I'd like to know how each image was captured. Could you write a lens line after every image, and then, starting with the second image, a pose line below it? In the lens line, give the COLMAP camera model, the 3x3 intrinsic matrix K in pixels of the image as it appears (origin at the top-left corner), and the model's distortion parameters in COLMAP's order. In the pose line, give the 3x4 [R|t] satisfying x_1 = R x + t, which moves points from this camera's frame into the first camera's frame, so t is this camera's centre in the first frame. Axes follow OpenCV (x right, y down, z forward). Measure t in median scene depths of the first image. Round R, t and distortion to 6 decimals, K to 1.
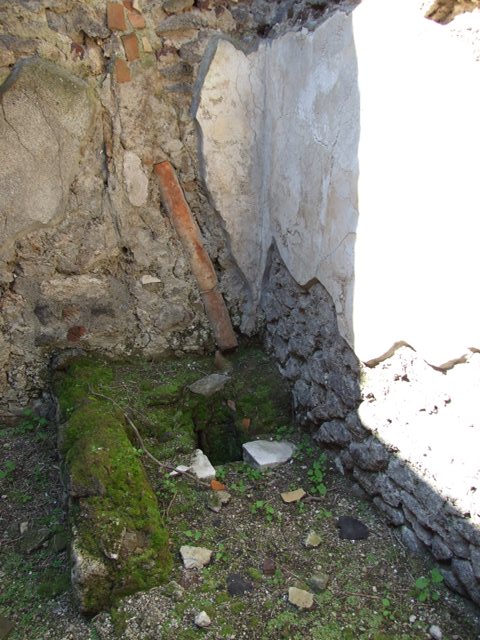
lens RADIAL K [[523.4, 0, 240.0], [0, 523.4, 320.0], [0, 0, 1]] dist [-0.040677, 0.015008]
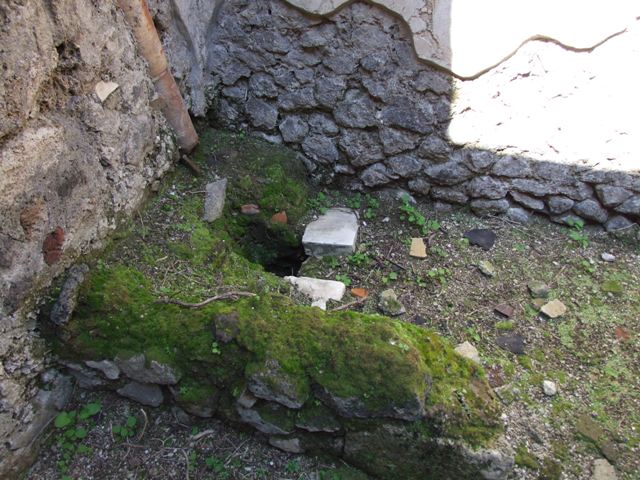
lens RADIAL K [[523.4, 0, 332.5], [0, 523.4, 235.0], [0, 0, 1]] dist [-0.040677, 0.015008]
pose [[0.553706, -0.556009, 0.619890, -0.485669], [0.271620, 0.824303, 0.496736, -0.164548], [-0.787167, -0.106671, 0.607445, 0.496761]]
